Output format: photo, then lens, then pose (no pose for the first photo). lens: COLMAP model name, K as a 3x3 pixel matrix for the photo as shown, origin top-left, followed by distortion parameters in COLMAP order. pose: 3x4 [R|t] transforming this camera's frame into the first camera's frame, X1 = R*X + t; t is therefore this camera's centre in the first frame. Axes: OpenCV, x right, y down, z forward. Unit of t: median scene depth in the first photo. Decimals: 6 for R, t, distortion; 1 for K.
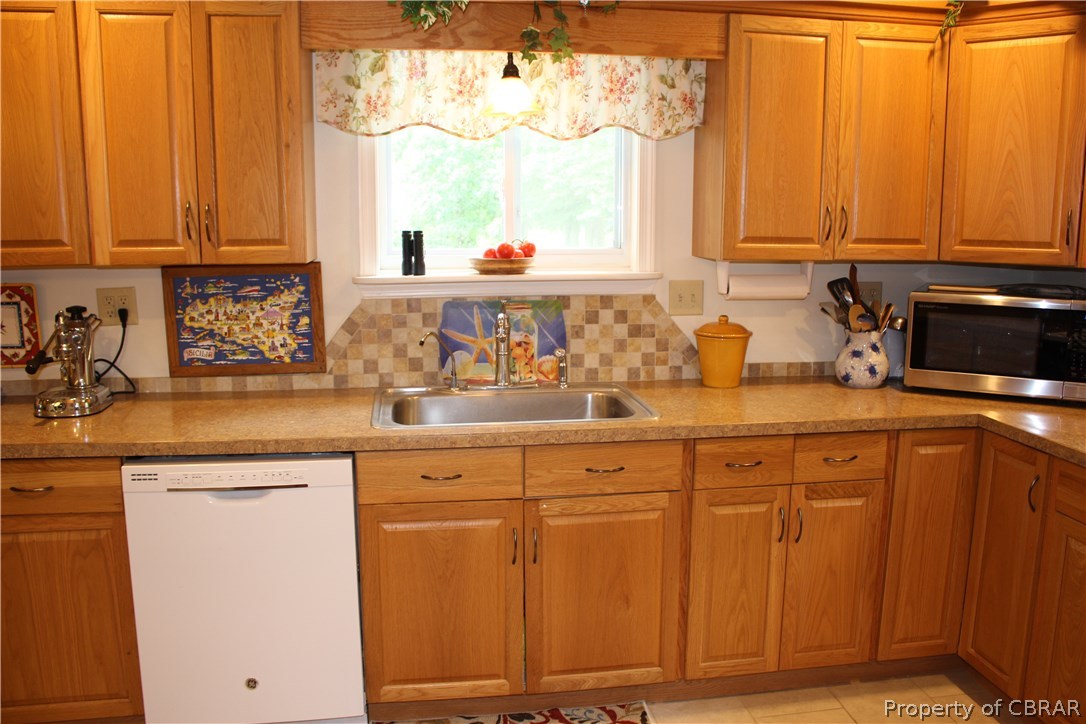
lens RADIAL K [[901.7, 0, 543.6], [0, 901.7, 364.9], [0, 0, 1]] dist [-0.139442, 0.045875]
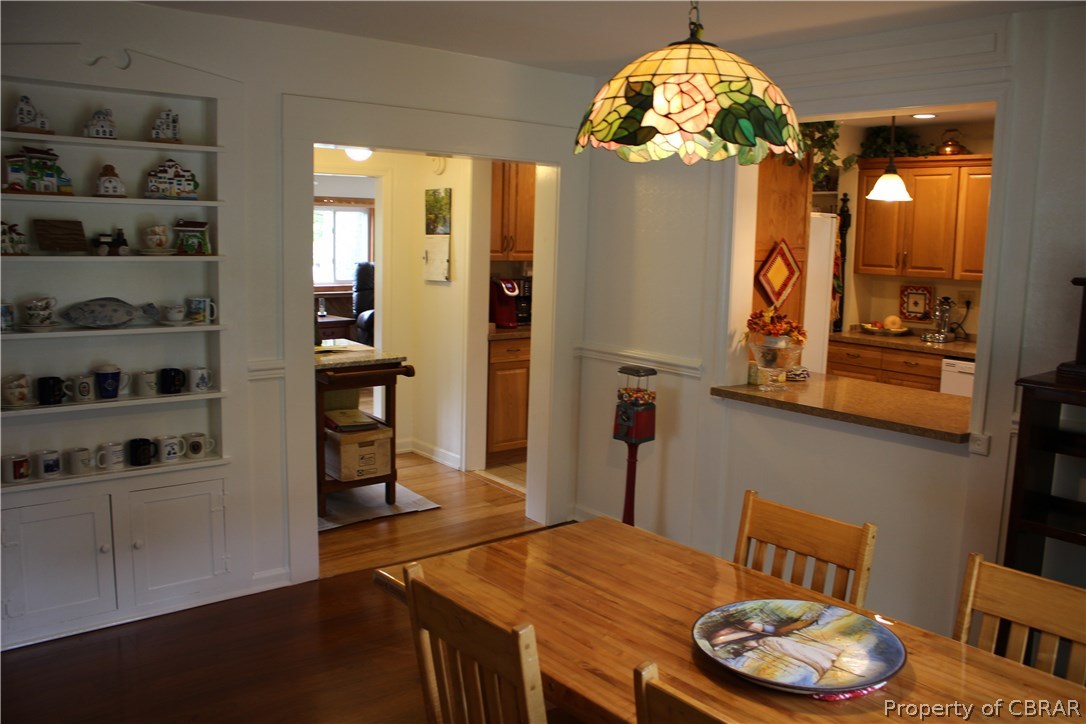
lens RADIAL K [[901.7, 0, 541.8], [0, 901.7, 366.7], [0, 0, 1]] dist [-0.139442, 0.045875]
pose [[0.492793, 0.136900, -0.859310, 0.861571], [-0.159697, 0.985001, 0.065342, 0.121140], [0.855366, 0.105030, 0.507264, -0.971368]]
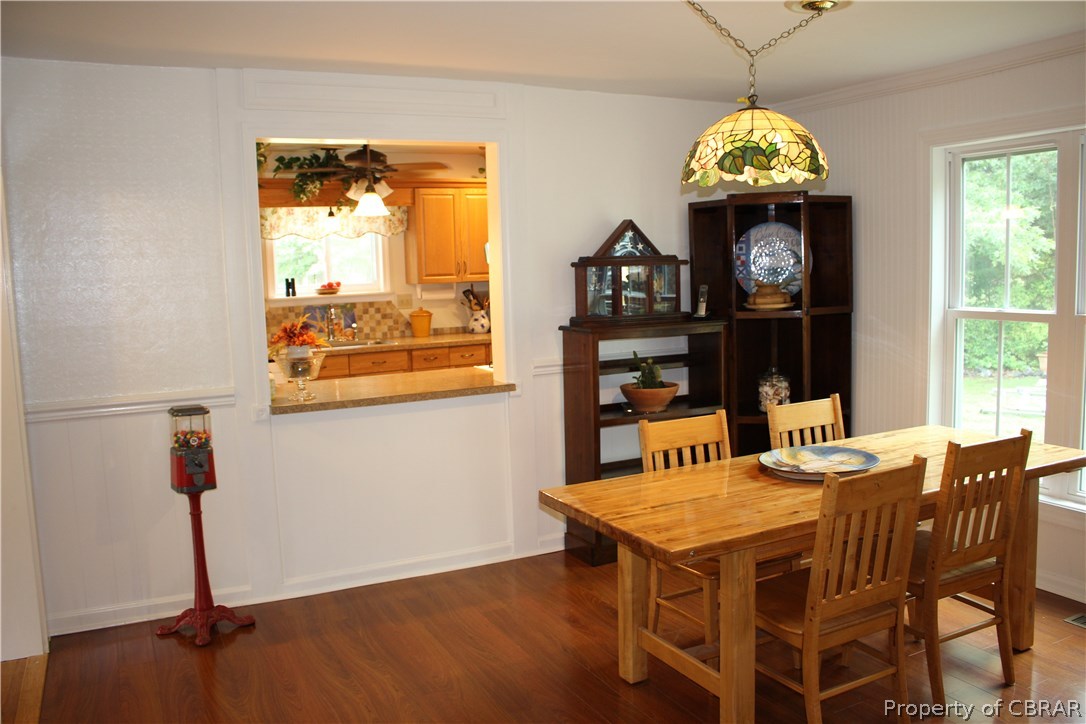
lens RADIAL K [[901.7, 0, 539.0], [0, 901.7, 363.0], [0, 0, 1]] dist [-0.139442, 0.045875]
pose [[0.952342, -0.066121, 0.297780, -0.235044], [0.081458, 0.995899, -0.039379, 0.223434], [-0.293955, 0.061759, 0.953822, -1.448283]]
